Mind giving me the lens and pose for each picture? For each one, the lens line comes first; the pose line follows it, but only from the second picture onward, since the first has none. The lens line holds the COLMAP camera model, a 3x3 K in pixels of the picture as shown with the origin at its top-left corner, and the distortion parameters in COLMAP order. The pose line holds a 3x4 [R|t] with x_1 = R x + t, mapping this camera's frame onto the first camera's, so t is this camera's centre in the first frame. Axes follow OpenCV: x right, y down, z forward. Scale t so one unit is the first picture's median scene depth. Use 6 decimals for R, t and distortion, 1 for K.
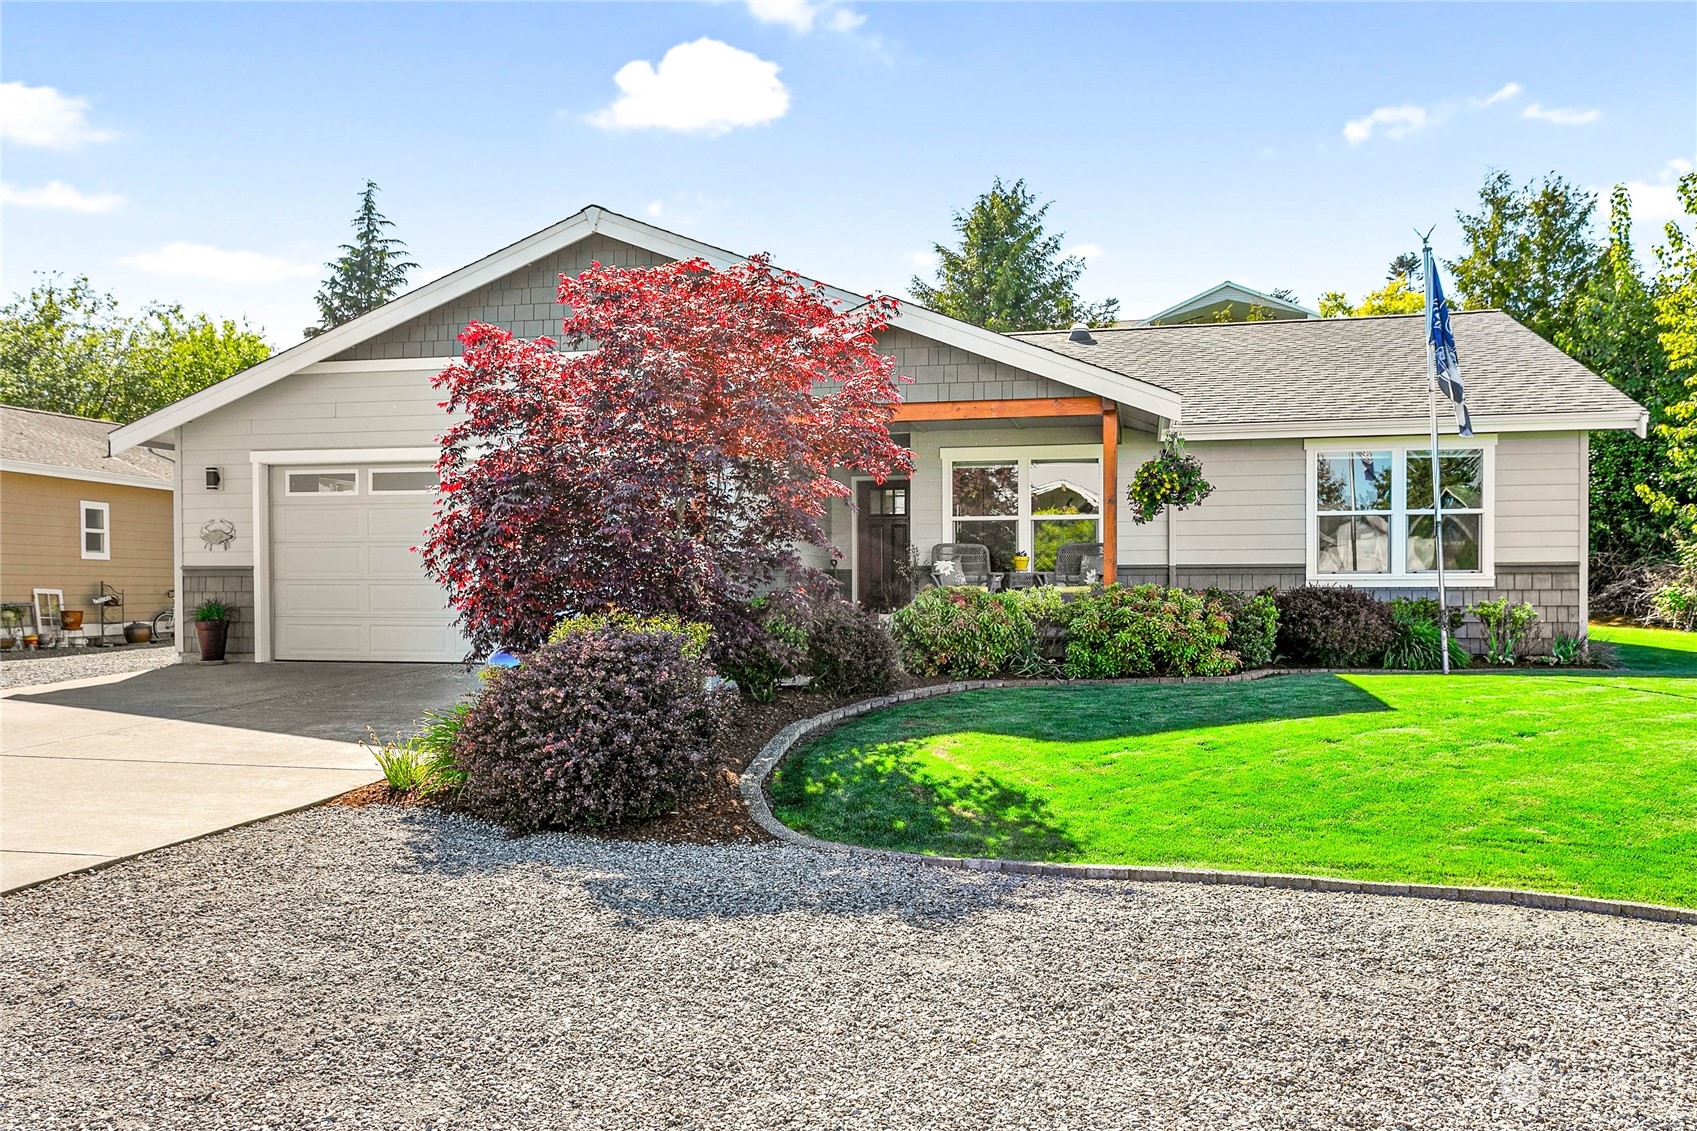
lens RADIAL K [[1322.1, 0, 849.7], [0, 1322.1, 587.6], [0, 0, 1]] dist [0.004232, 0.001432]
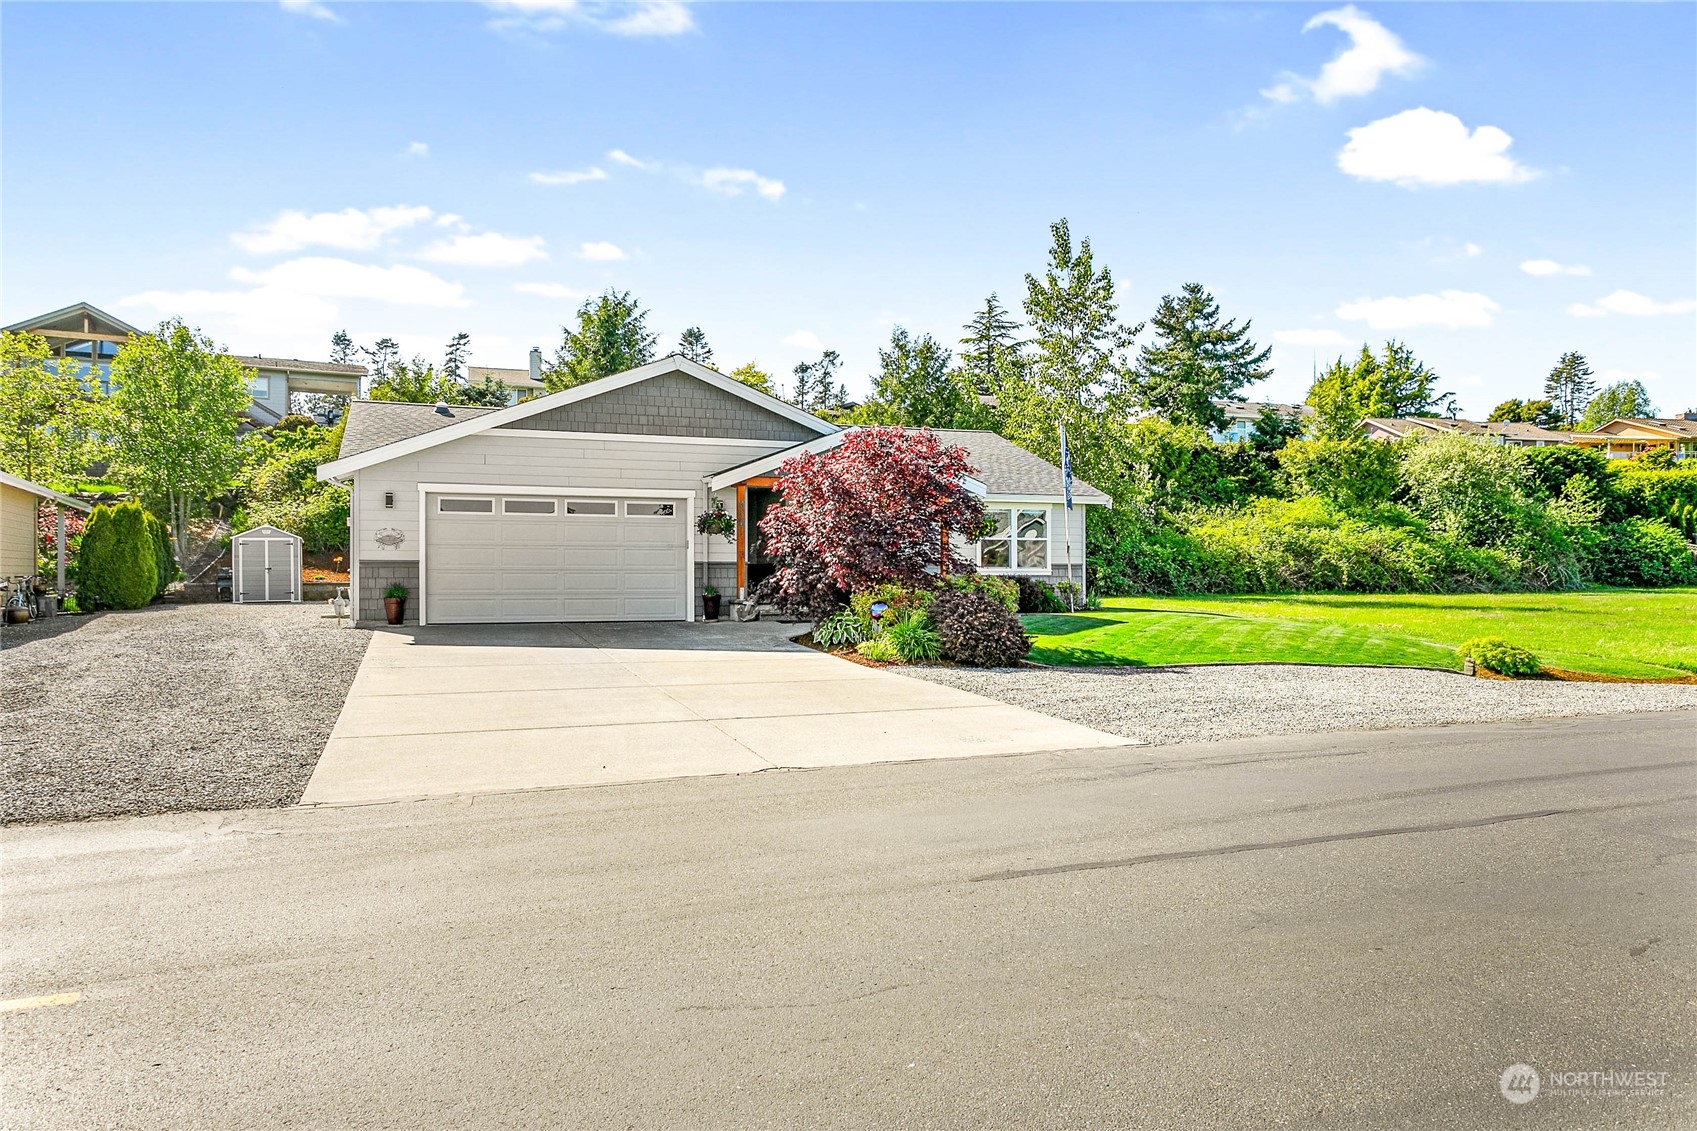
lens RADIAL K [[1124.9, 0, 848.5], [0, 1124.9, 565.5], [0, 0, 1]] dist [-0.000766, 0.001798]
pose [[0.831676, 0.005179, 0.555237, -0.744072], [0.000367, 0.999951, -0.009875, 0.001946], [-0.555261, 0.008416, 0.831633, -0.310555]]
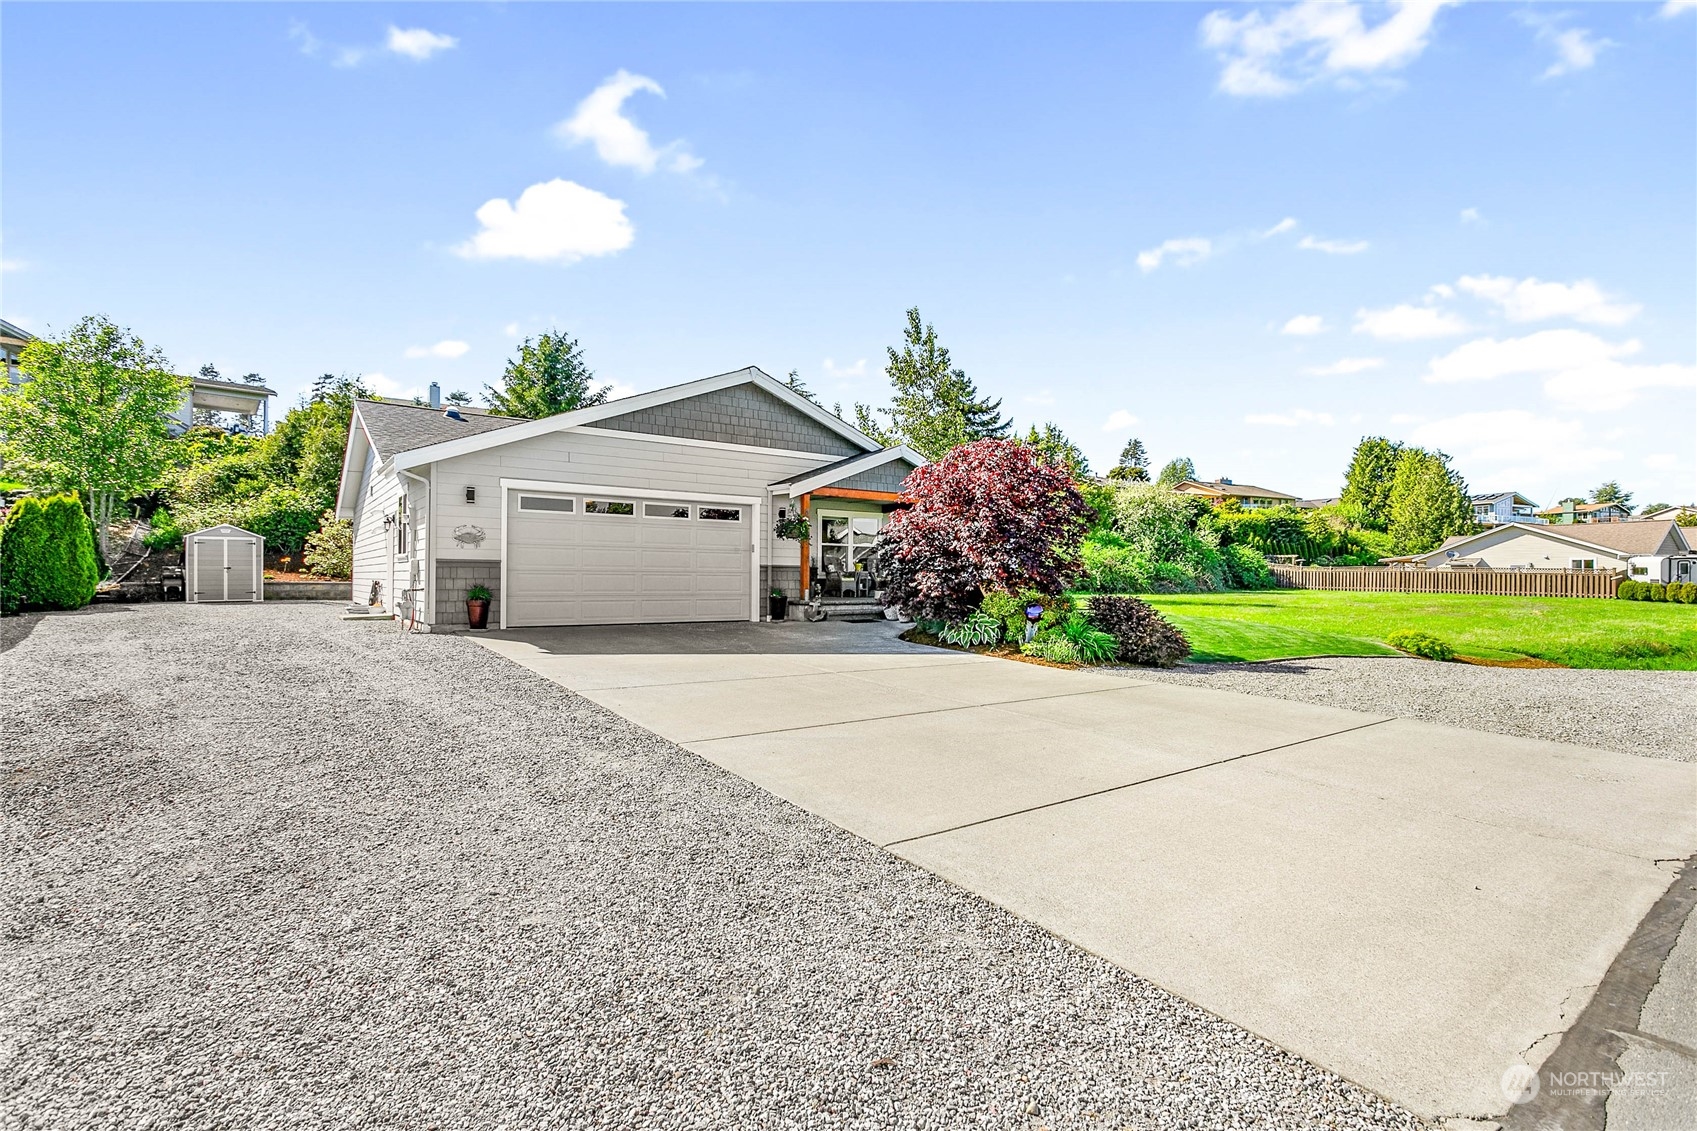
lens RADIAL K [[801.4, 0, 848.5], [0, 801.4, 565.5], [0, 0, 1]] dist [0.001795, 0.000341]
pose [[0.654996, 0.017881, 0.755421, -0.842554], [-0.005697, 0.999808, -0.018725, 0.003080], [-0.755611, 0.007961, 0.654972, 0.167932]]
